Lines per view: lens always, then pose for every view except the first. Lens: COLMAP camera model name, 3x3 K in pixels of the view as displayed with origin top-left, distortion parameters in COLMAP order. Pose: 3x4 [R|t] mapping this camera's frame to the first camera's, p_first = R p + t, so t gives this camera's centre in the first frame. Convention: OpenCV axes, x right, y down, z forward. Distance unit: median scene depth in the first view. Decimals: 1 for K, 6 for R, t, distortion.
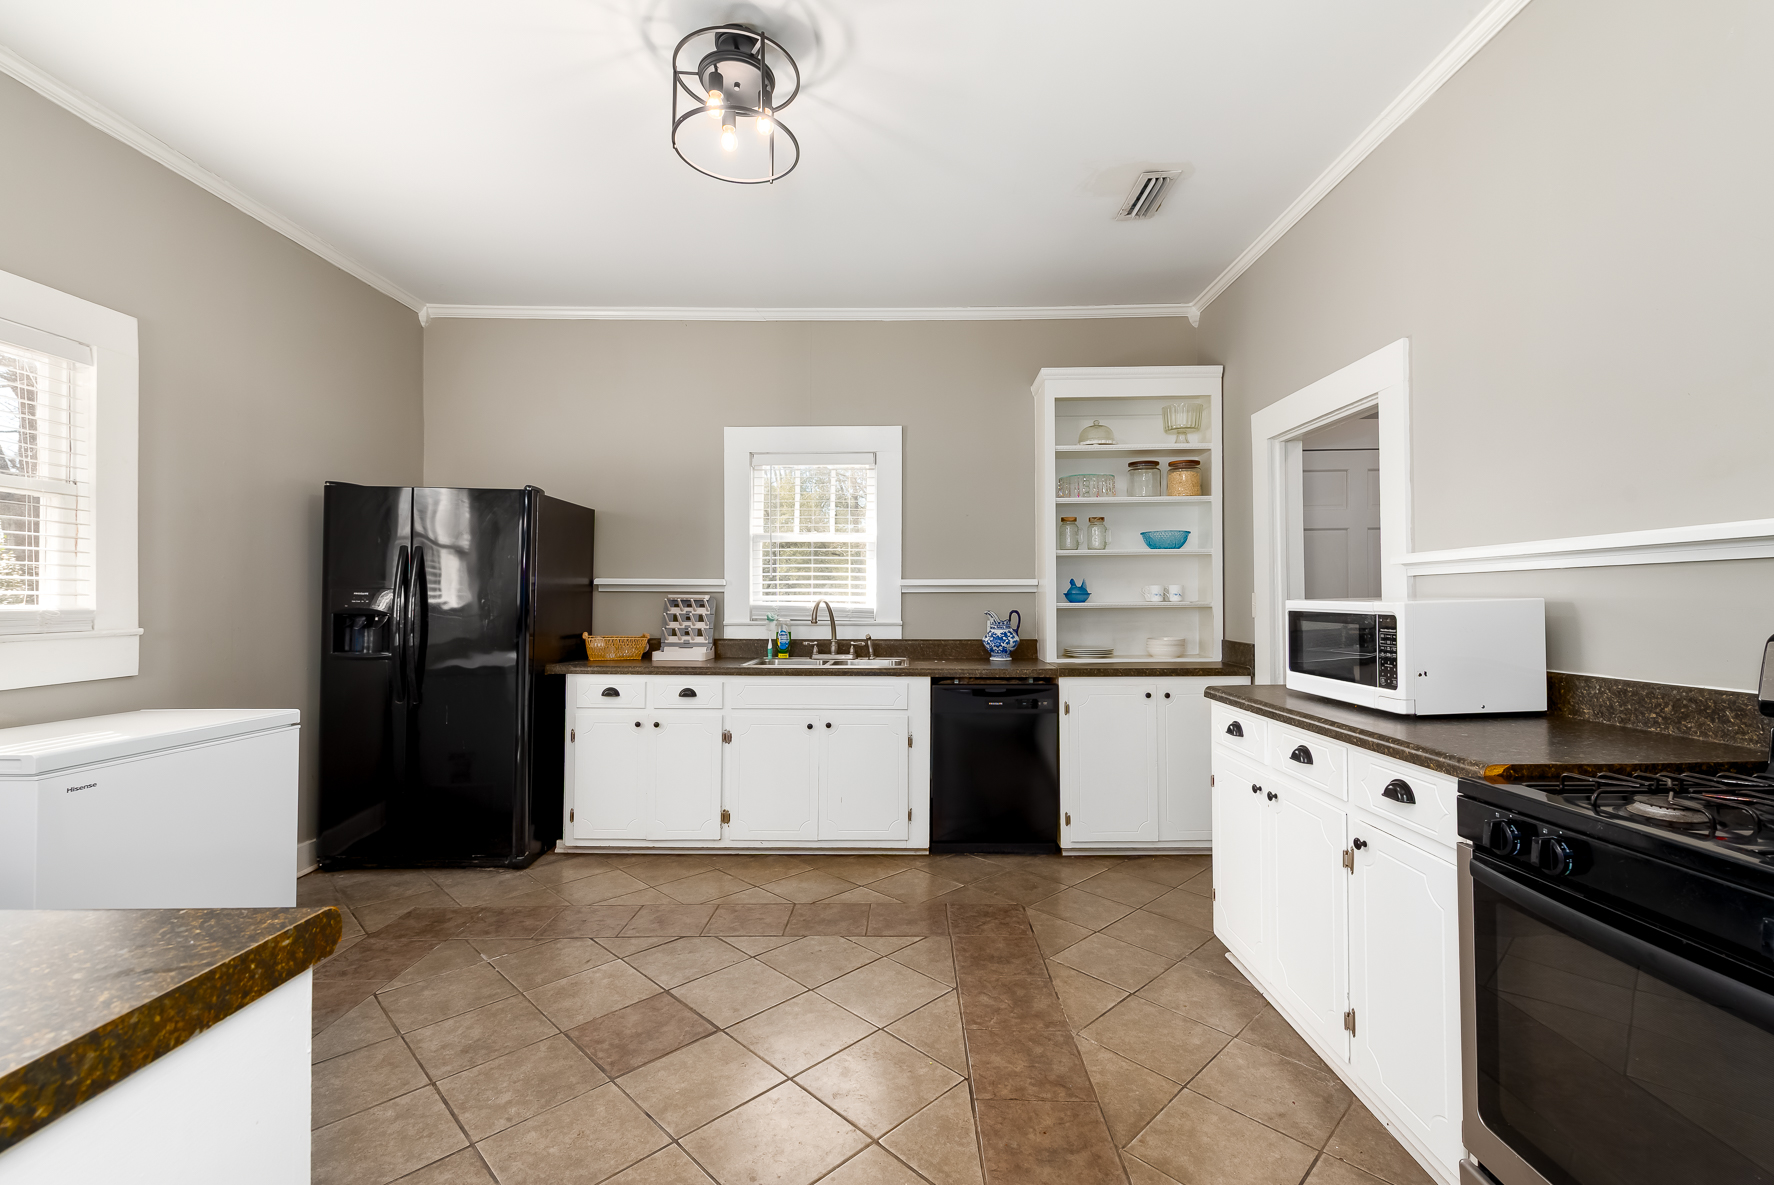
lens RADIAL K [[736.2, 0, 884.5], [0, 736.2, 586.3], [0, 0, 1]] dist [0.000867, 0.000018]
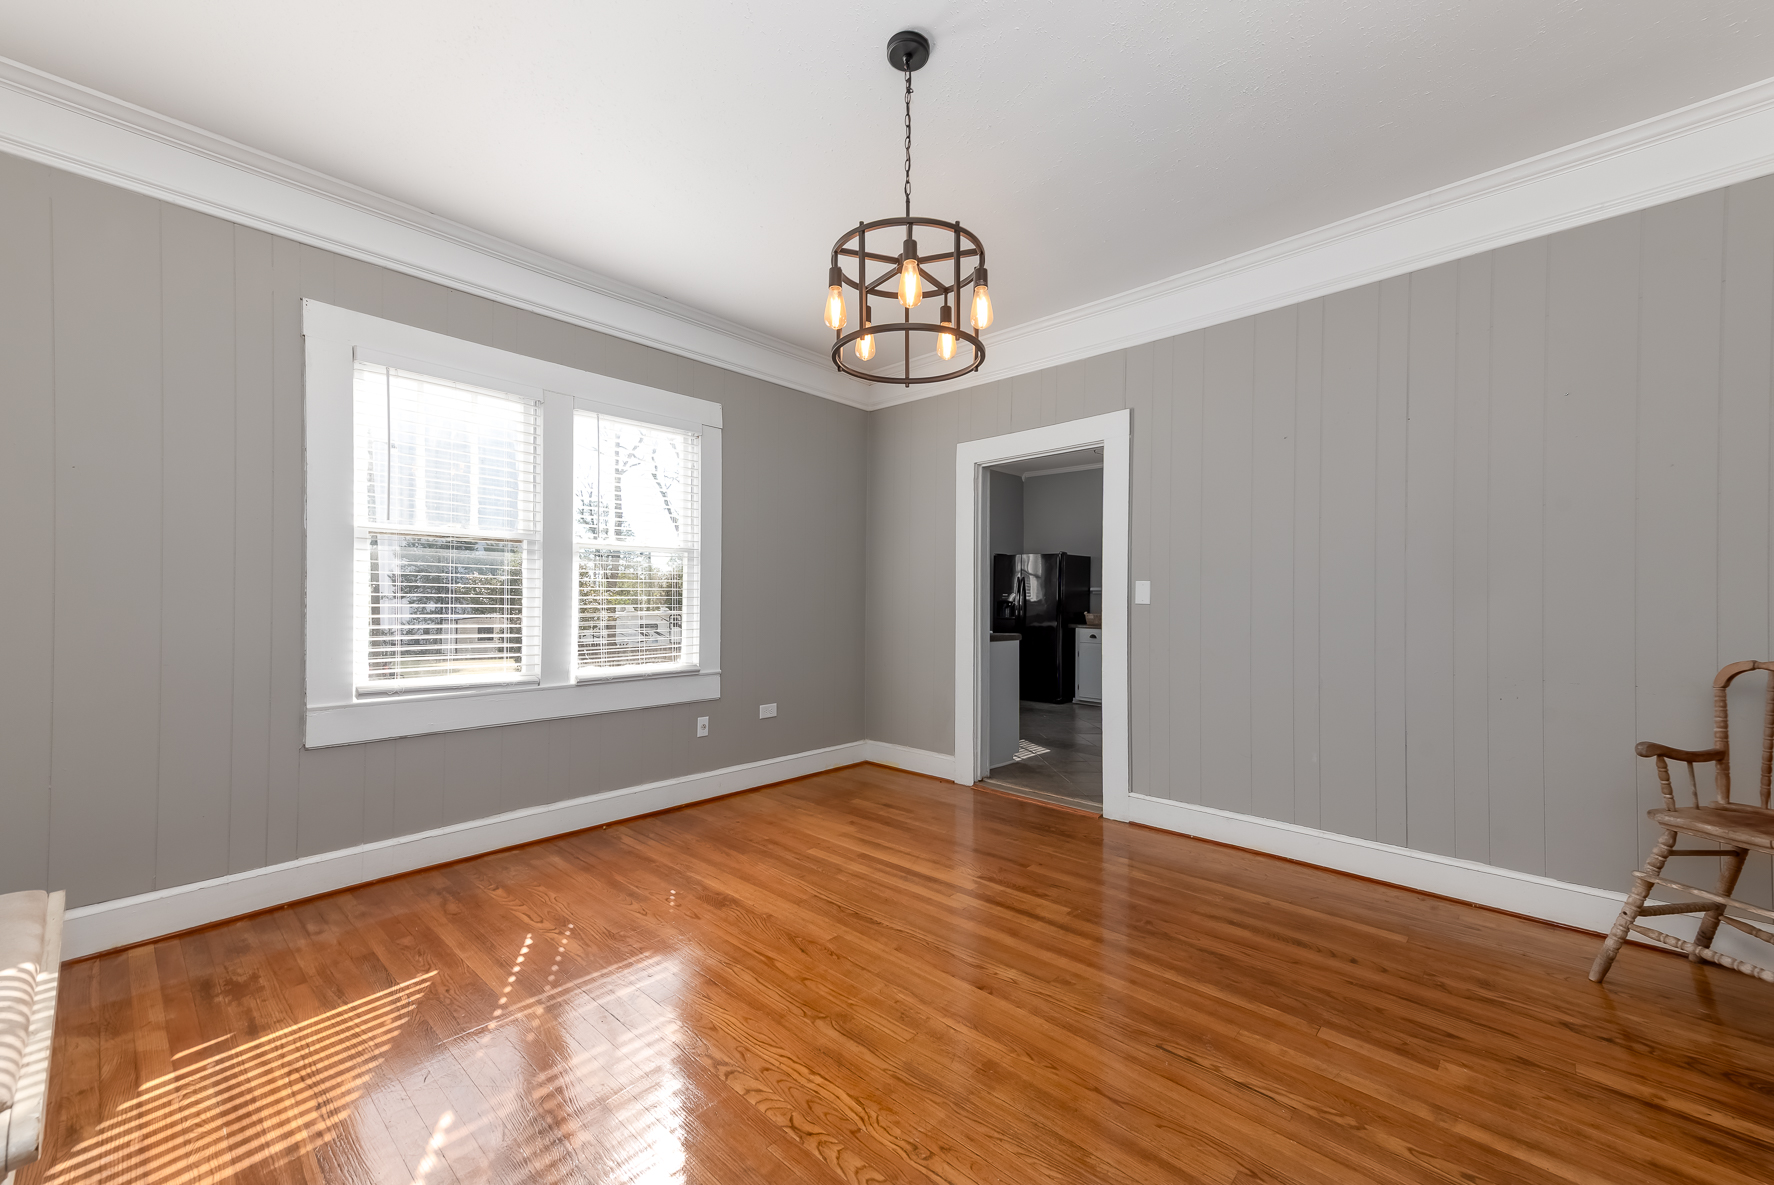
lens RADIAL K [[696.1, 0, 888.9], [0, 696.1, 592.0], [0, 0, 1]] dist [0.002116, 0.000131]
pose [[0.741033, -0.002440, -0.671465, 0.665402], [0.006346, 0.999974, 0.003370, -0.011424], [0.671439, -0.006758, 0.741029, -1.138632]]
